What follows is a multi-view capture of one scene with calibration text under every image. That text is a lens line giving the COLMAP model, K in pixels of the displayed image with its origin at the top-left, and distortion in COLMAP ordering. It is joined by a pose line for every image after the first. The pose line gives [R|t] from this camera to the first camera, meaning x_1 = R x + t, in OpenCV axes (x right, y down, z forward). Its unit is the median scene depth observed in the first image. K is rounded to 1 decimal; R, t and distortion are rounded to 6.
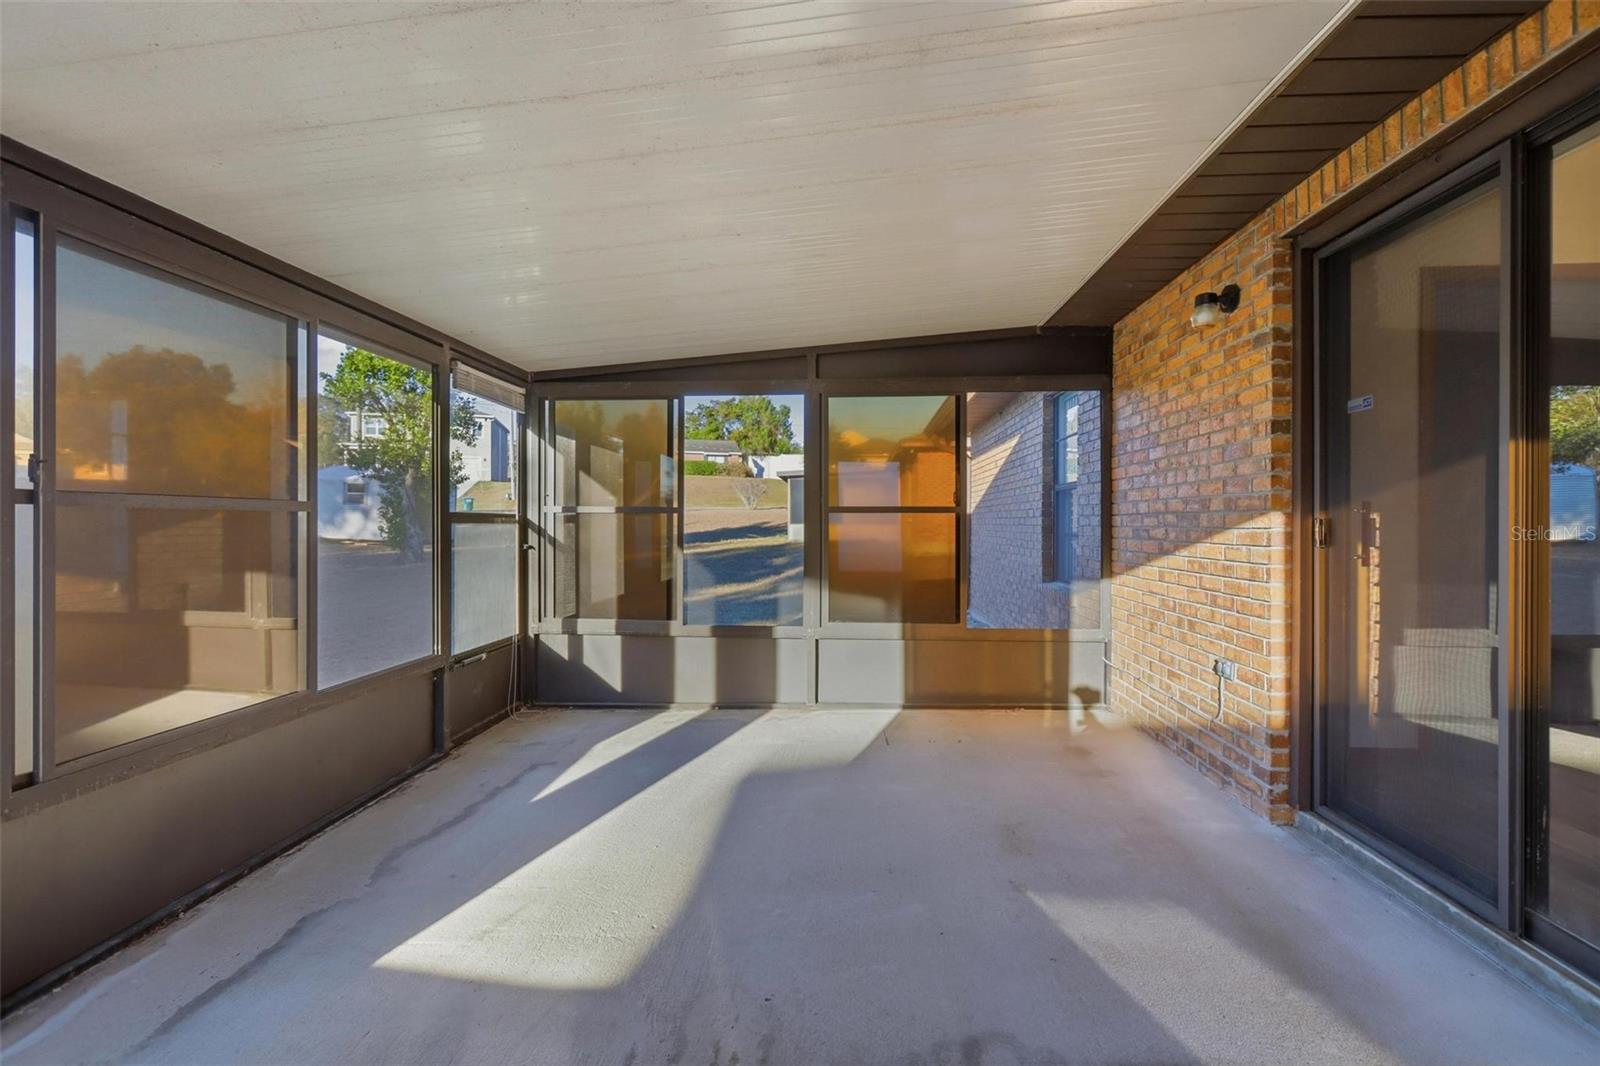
lens RADIAL K [[716.9, 0, 795.9], [0, 716.9, 519.2], [0, 0, 1]] dist [-0.002009, 0.000792]
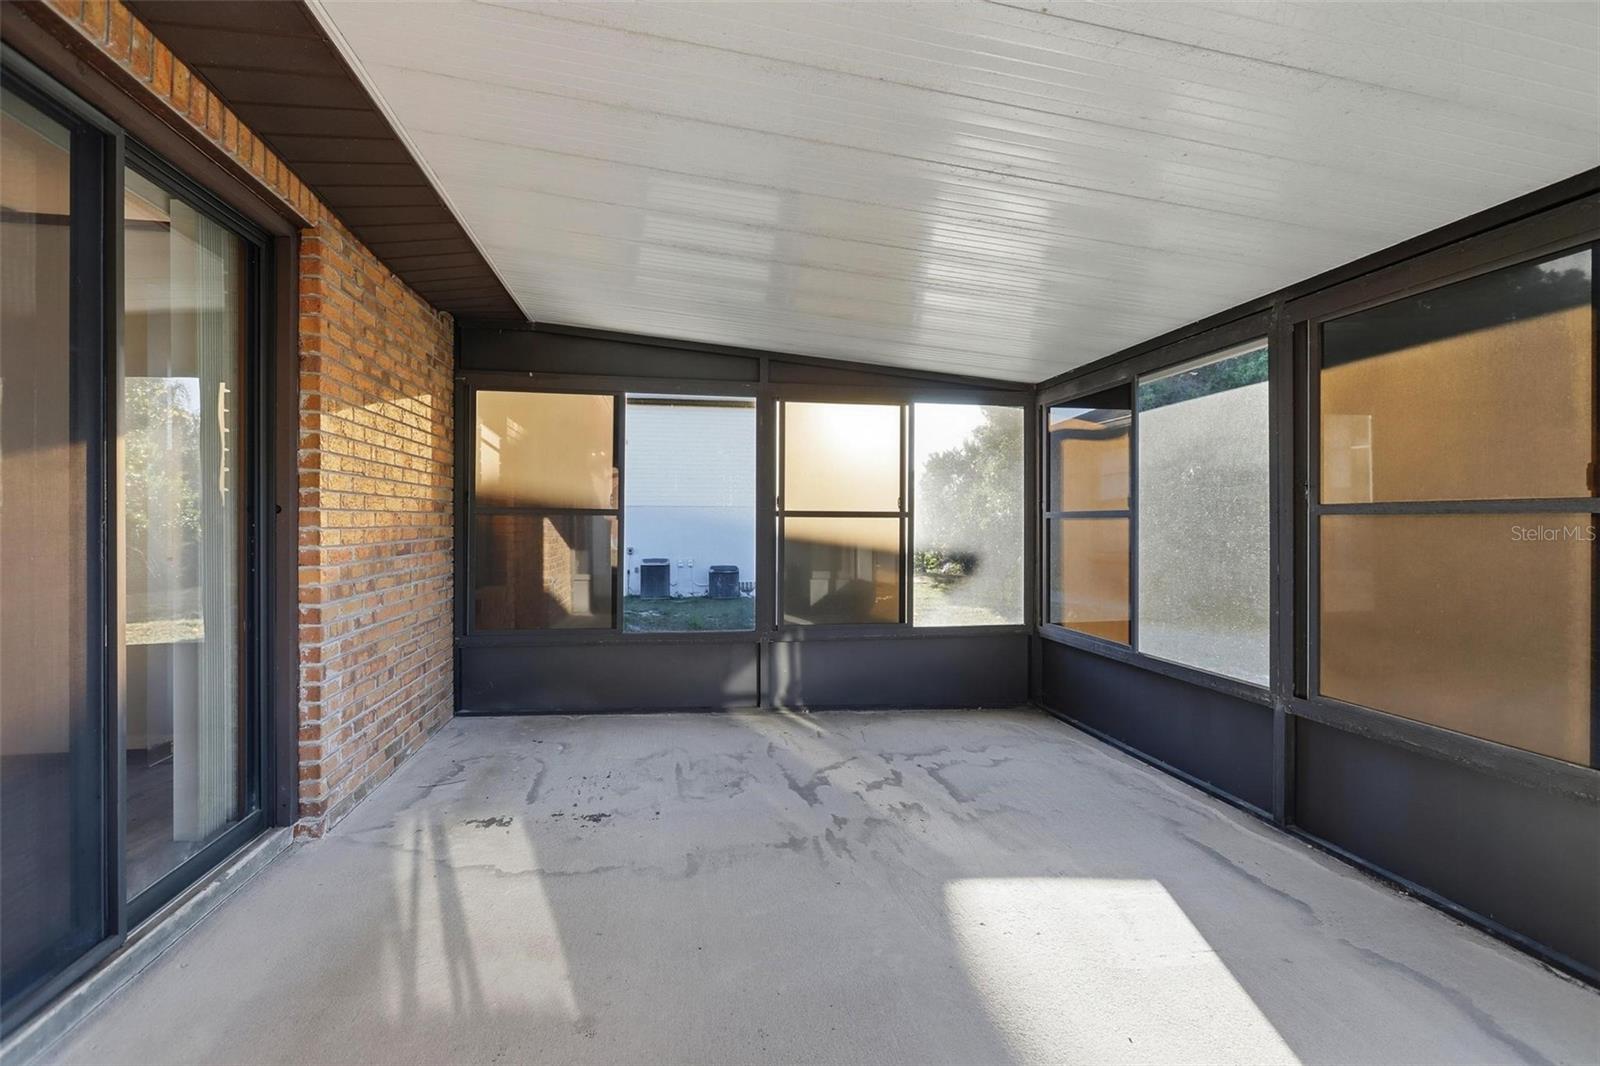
lens RADIAL K [[716.9, 0, 795.9], [0, 716.9, 519.2], [0, 0, 1]] dist [-0.002009, 0.000792]
pose [[-0.968026, -0.004250, -0.250815, 0.323031], [-0.003167, 0.999984, -0.004720, 0.000876], [0.250831, -0.003775, -0.968023, 1.977872]]
